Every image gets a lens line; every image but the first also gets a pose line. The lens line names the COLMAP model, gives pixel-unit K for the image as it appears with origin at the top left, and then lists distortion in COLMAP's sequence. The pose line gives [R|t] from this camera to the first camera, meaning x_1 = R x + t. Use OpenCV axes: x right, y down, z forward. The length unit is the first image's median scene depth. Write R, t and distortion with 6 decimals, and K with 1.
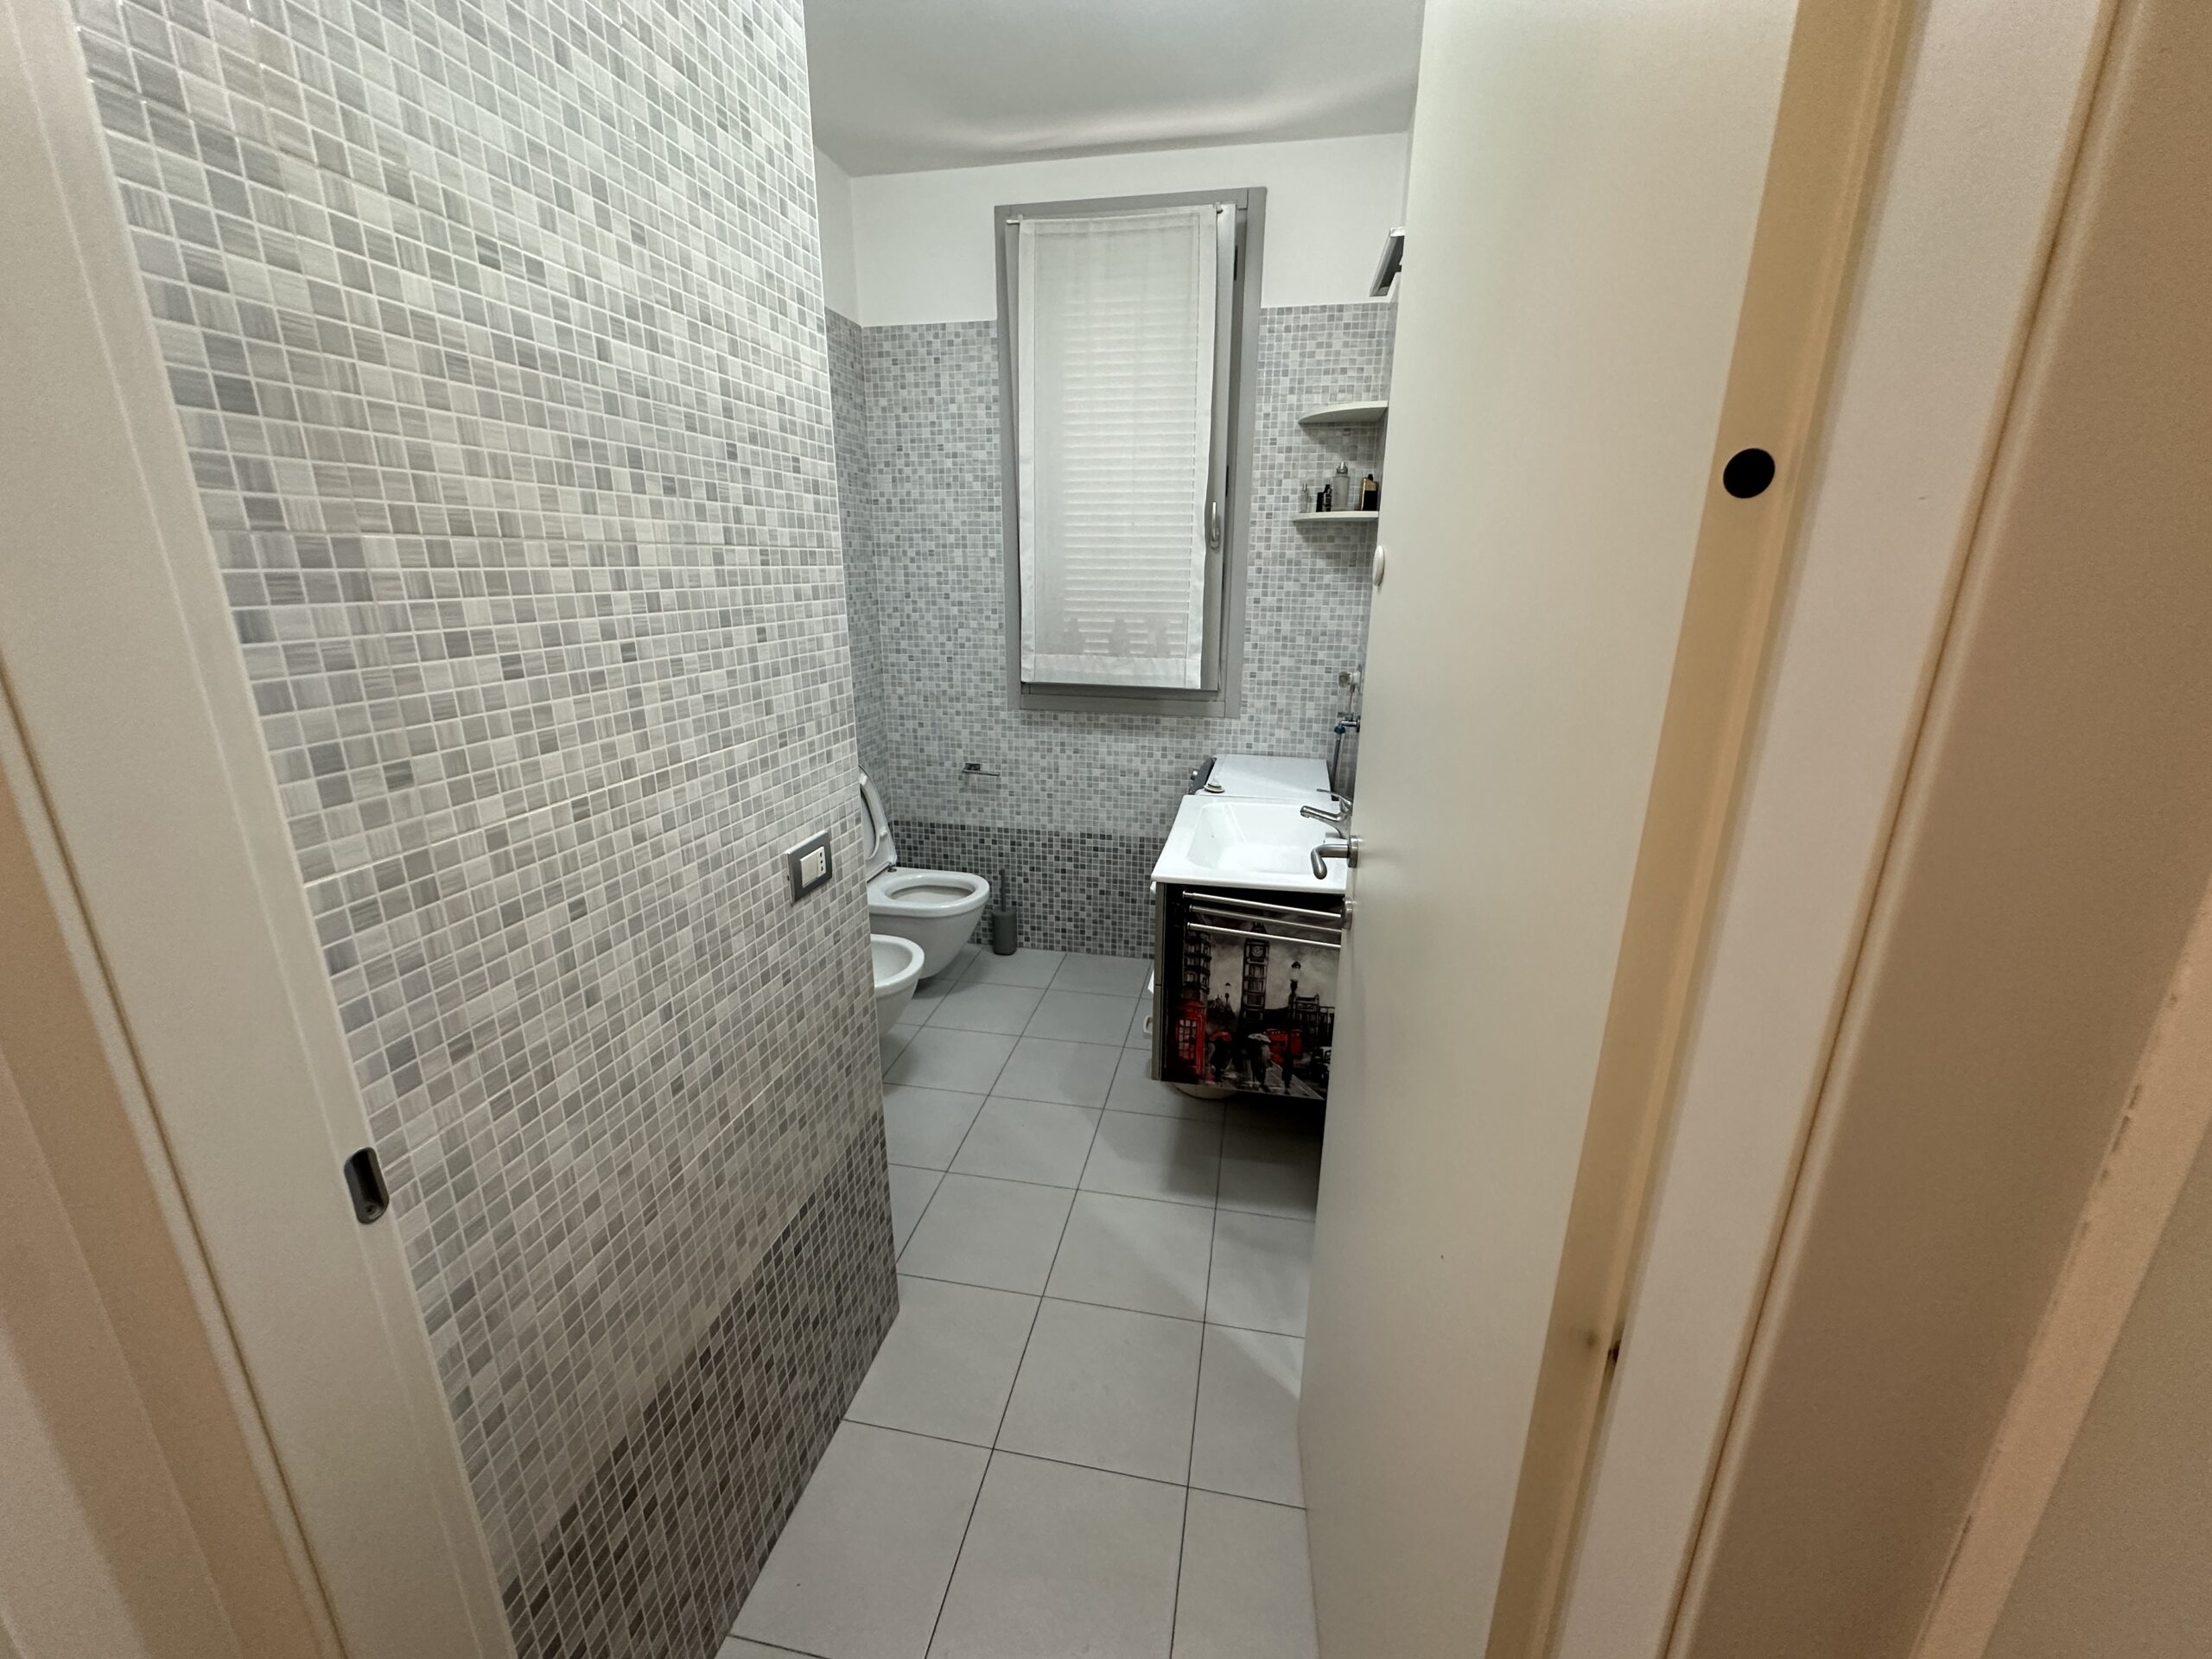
lens RADIAL K [[880.8, 0, 1104.0], [0, 880.8, 827.7], [0, 0, 1]] dist [-0.005293, 0.001175]
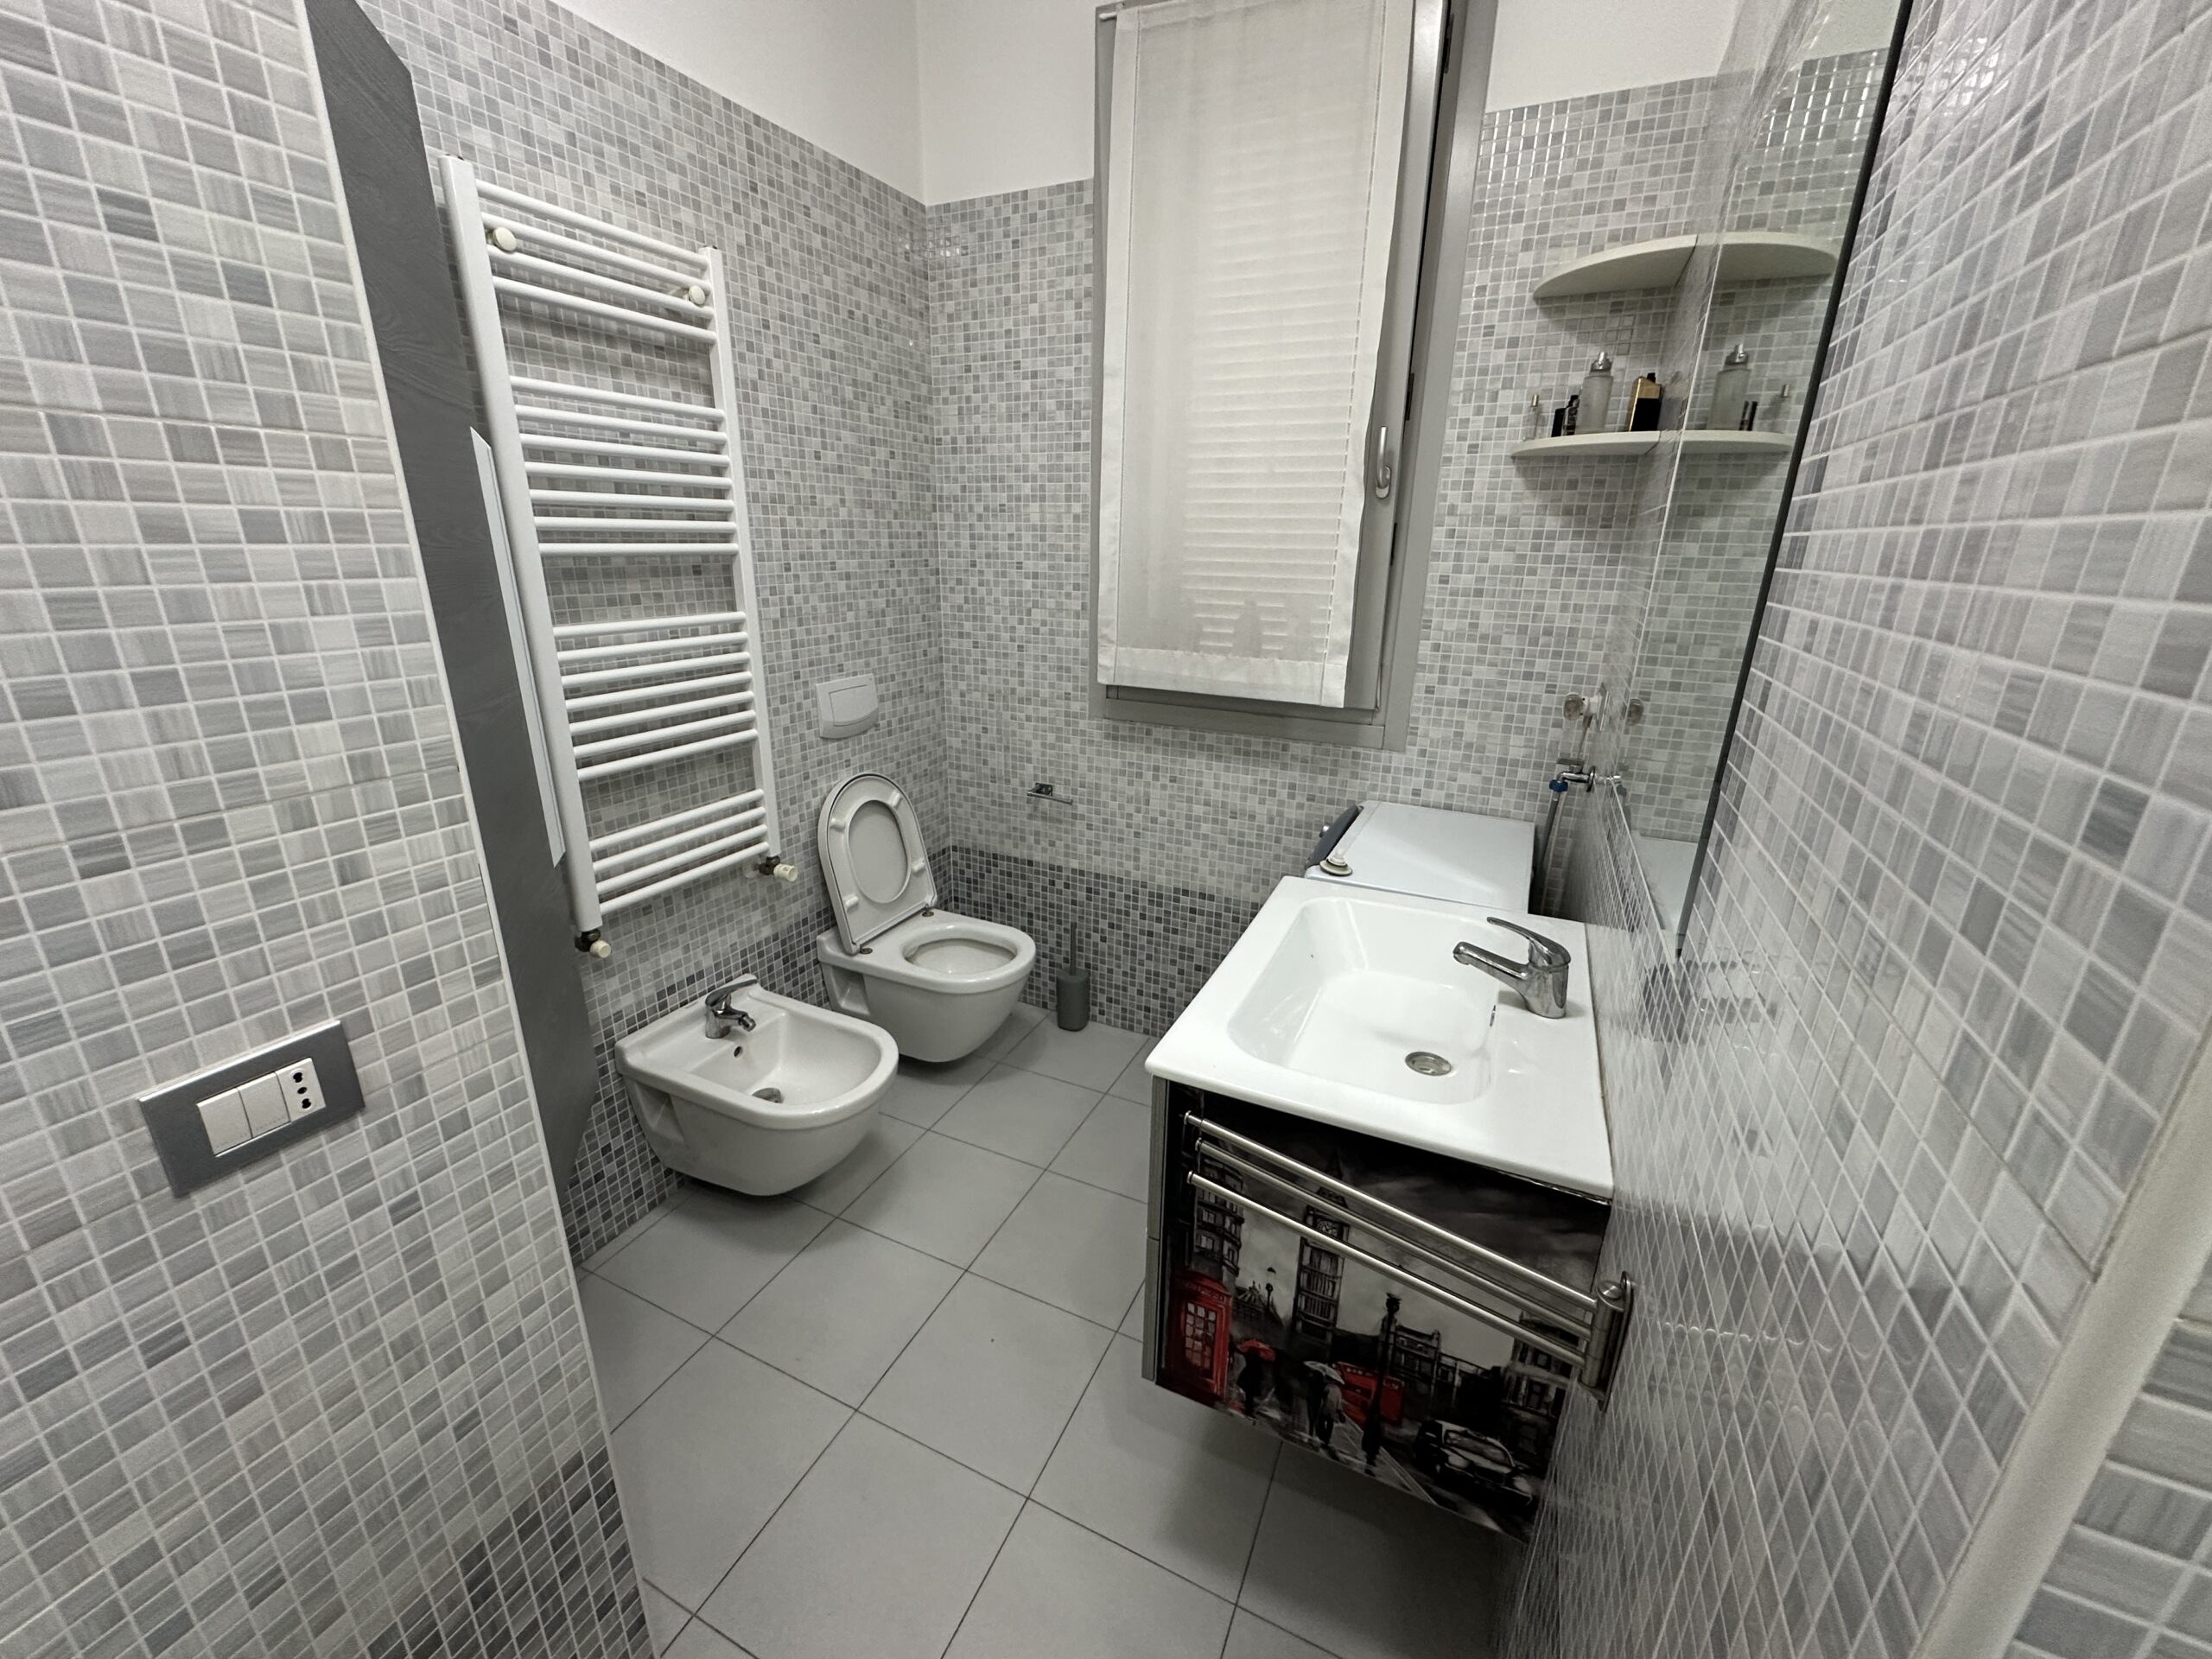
lens RADIAL K [[880.8, 0, 1104.0], [0, 880.8, 827.7], [0, 0, 1]] dist [-0.005293, 0.001175]
pose [[0.969363, 0.085434, -0.230295, 0.094141], [-0.080242, 0.996267, 0.031834, -0.071631], [0.232155, -0.012380, 0.972600, 0.291988]]
